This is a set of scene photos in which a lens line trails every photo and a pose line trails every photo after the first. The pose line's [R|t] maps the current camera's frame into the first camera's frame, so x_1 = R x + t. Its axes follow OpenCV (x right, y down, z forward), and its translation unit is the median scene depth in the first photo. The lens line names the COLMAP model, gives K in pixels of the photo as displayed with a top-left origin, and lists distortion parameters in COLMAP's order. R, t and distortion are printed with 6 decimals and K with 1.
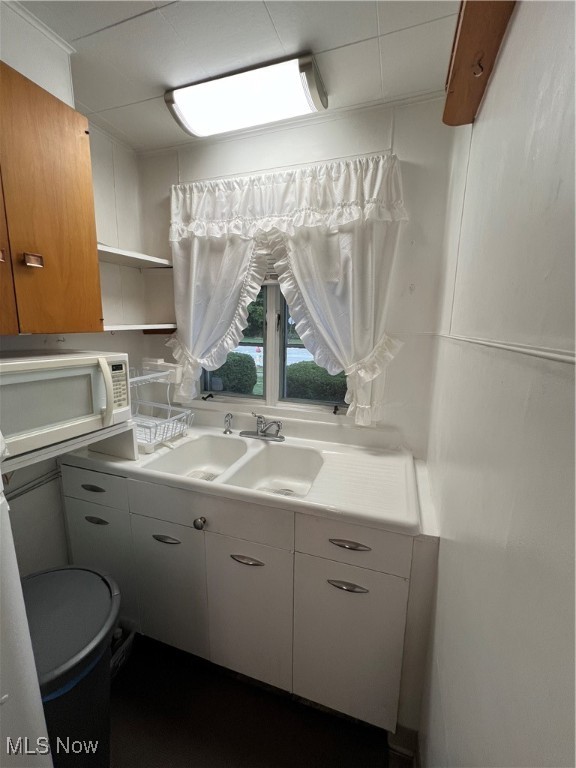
lens RADIAL K [[317.5, 0, 289.1], [0, 317.5, 383.4], [0, 0, 1]] dist [0.000571, -0.000166]
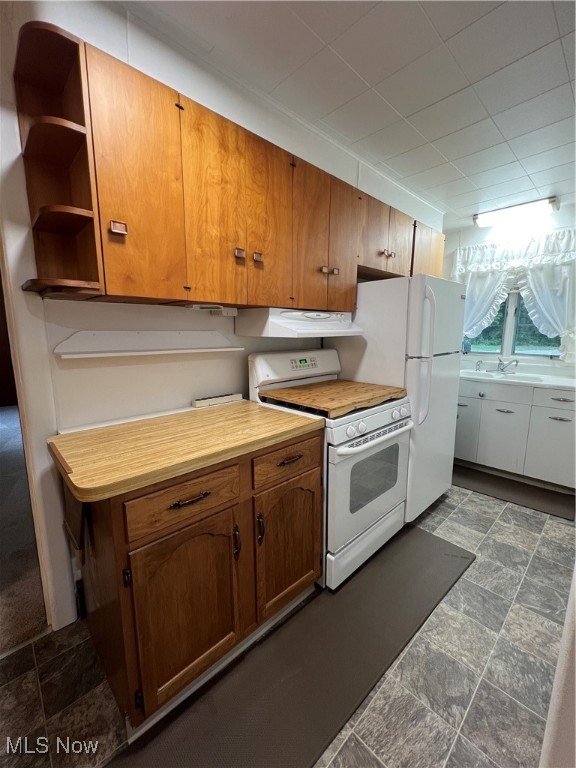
lens RADIAL K [[317.5, 0, 289.8], [0, 317.5, 384.4], [0, 0, 1]] dist [0.000571, -0.000166]
pose [[0.892157, 0.064534, -0.447091, -0.393656], [-0.075063, 0.997162, -0.005853, 0.383385], [0.445444, 0.038782, 0.894469, -1.404021]]
